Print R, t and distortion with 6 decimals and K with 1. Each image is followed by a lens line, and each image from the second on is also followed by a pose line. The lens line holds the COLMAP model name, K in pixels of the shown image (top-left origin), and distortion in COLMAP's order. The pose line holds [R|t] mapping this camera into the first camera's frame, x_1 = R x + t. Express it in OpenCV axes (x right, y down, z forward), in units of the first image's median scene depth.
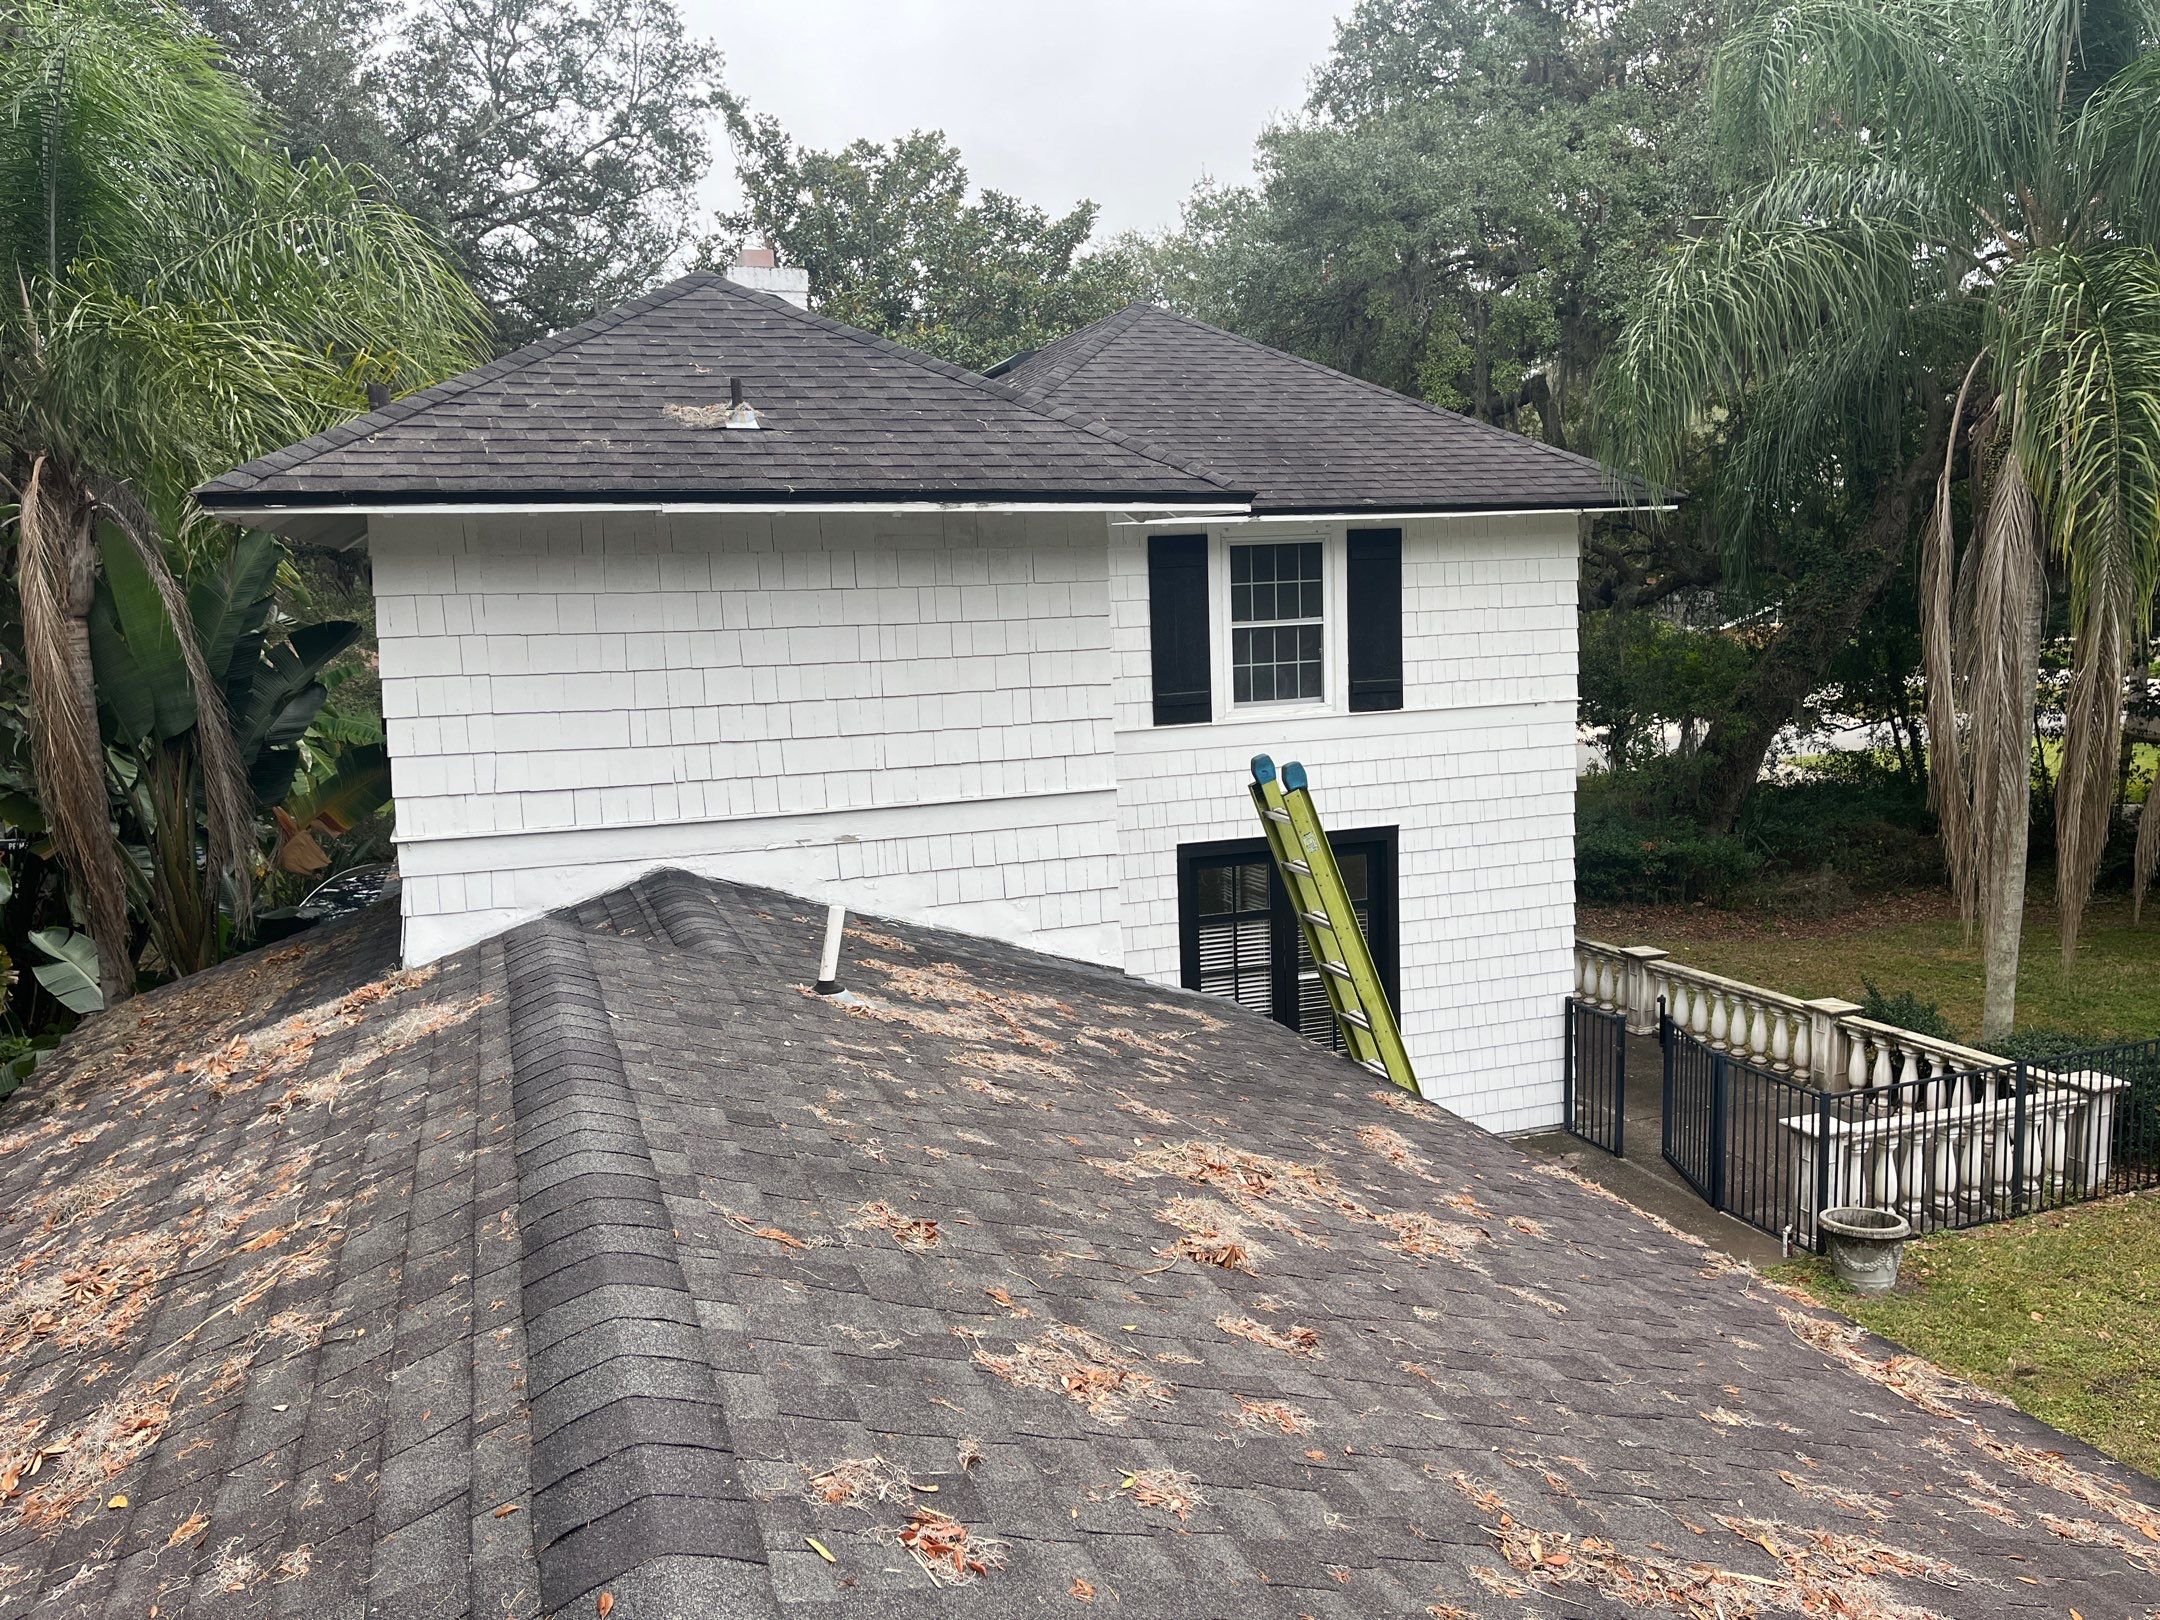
lens RADIAL K [[1517.5, 0, 1080.0], [0, 1517.5, 810.0], [0, 0, 1]] dist [0.050511, -0.184421]
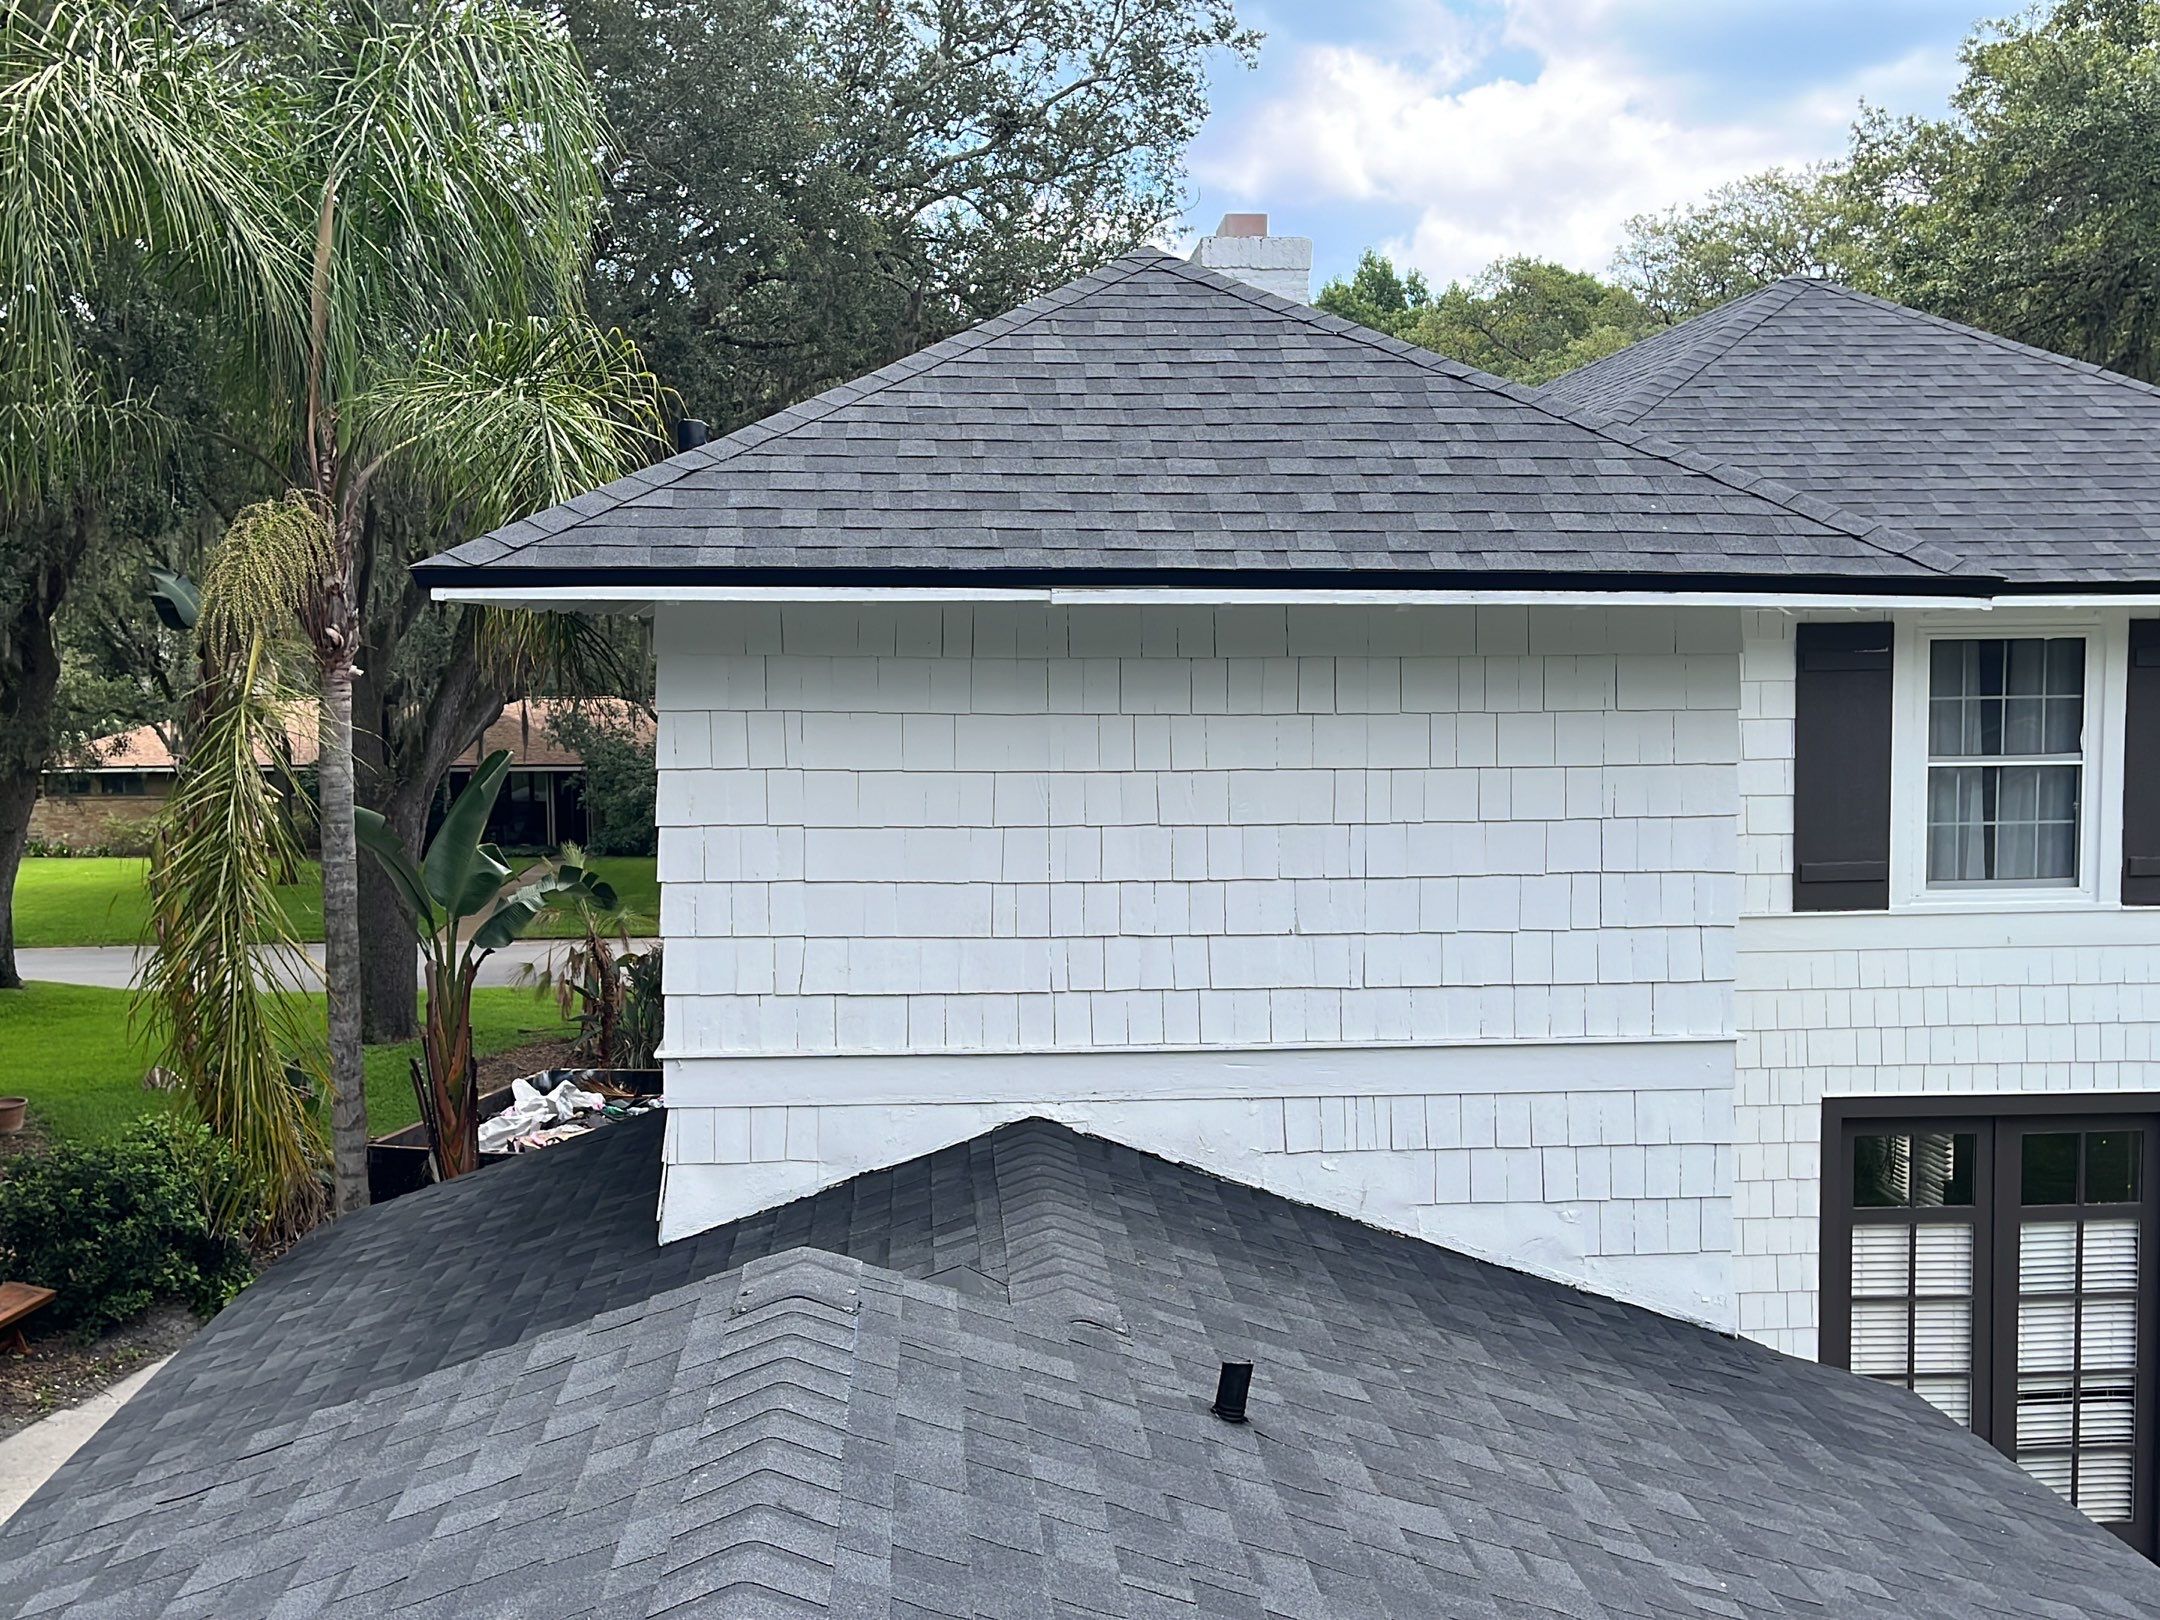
lens RADIAL K [[2001.8, 0, 1080.0], [0, 2001.8, 810.0], [0, 0, 1]] dist [0.001540, -0.009724]
pose [[0.959106, 0.043659, -0.279661, -0.006052], [-0.061359, 0.996608, -0.054848, -0.033225], [0.276318, 0.069765, 0.958531, 0.096149]]
